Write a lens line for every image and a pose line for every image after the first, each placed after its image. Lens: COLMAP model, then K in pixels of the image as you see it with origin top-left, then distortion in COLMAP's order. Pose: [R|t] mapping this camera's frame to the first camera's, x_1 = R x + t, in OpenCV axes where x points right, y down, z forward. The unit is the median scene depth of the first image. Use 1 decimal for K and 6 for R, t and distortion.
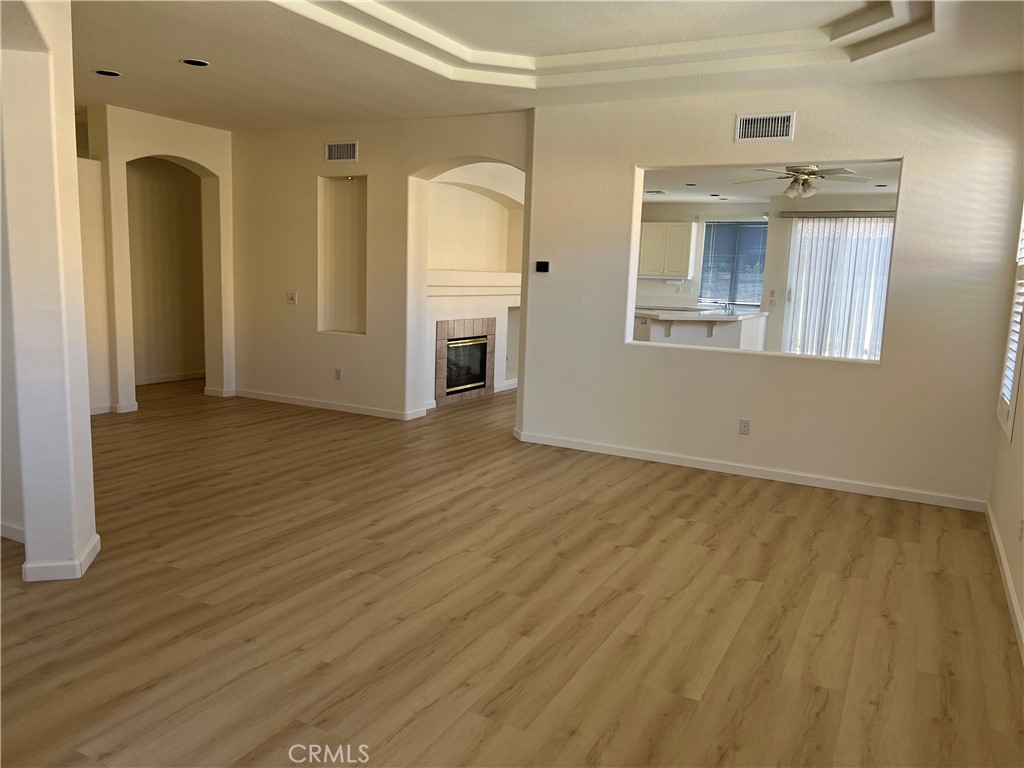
lens RADIAL K [[773.9, 0, 512.0], [0, 773.9, 384.0], [0, 0, 1]] dist [0.056327, -0.089093]
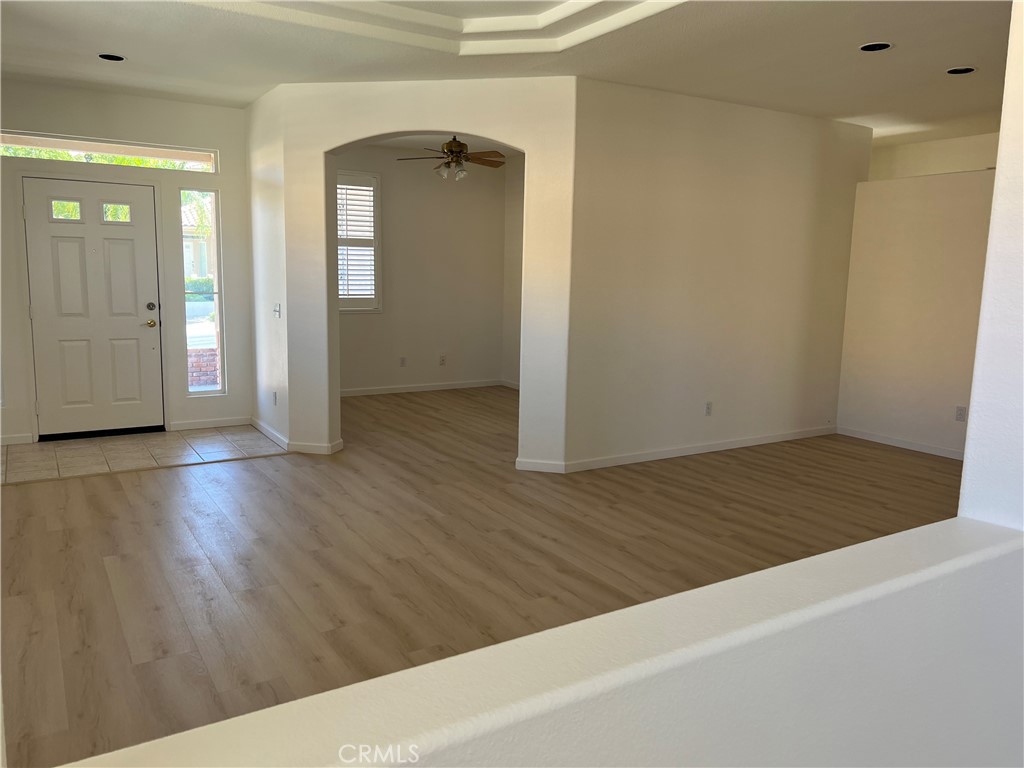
lens RADIAL K [[773.9, 0, 512.0], [0, 773.9, 384.0], [0, 0, 1]] dist [0.056327, -0.089093]
pose [[-0.504860, 0.079092, -0.859570, 0.700343], [-0.165032, 0.968581, 0.186053, -0.188614], [0.847278, 0.235788, -0.475945, 1.474108]]
